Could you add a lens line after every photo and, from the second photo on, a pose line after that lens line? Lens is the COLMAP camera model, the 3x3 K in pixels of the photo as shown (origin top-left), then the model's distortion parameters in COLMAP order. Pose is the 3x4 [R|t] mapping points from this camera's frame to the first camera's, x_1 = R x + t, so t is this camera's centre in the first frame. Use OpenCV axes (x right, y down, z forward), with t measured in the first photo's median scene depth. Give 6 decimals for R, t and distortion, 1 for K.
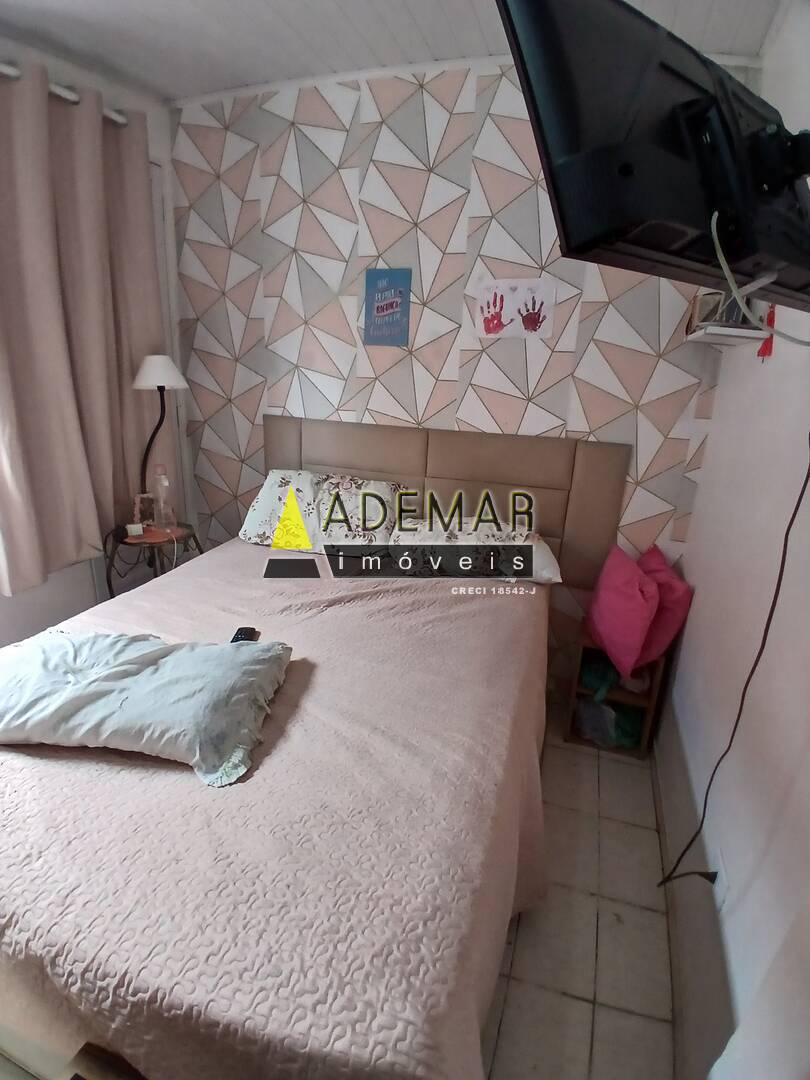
lens RADIAL K [[539.4, 0, 401.8], [0, 539.4, 537.3], [0, 0, 1]] dist [-0.002998, -0.042334]
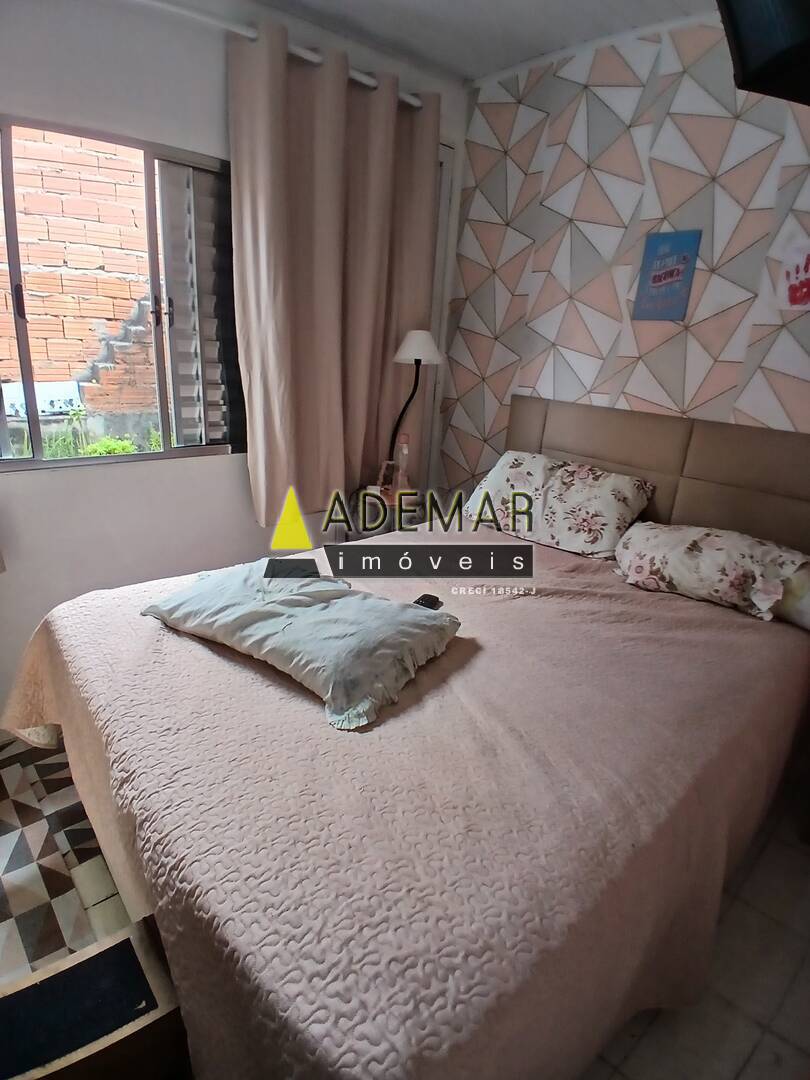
lens RADIAL K [[539.4, 0, 401.8], [0, 539.4, 537.3], [0, 0, 1]] dist [-0.002998, -0.042334]
pose [[0.865797, 0.172330, -0.469784, 0.151053], [-0.171854, 0.984127, 0.044283, 0.037054], [0.469959, 0.042394, 0.881670, 0.122741]]
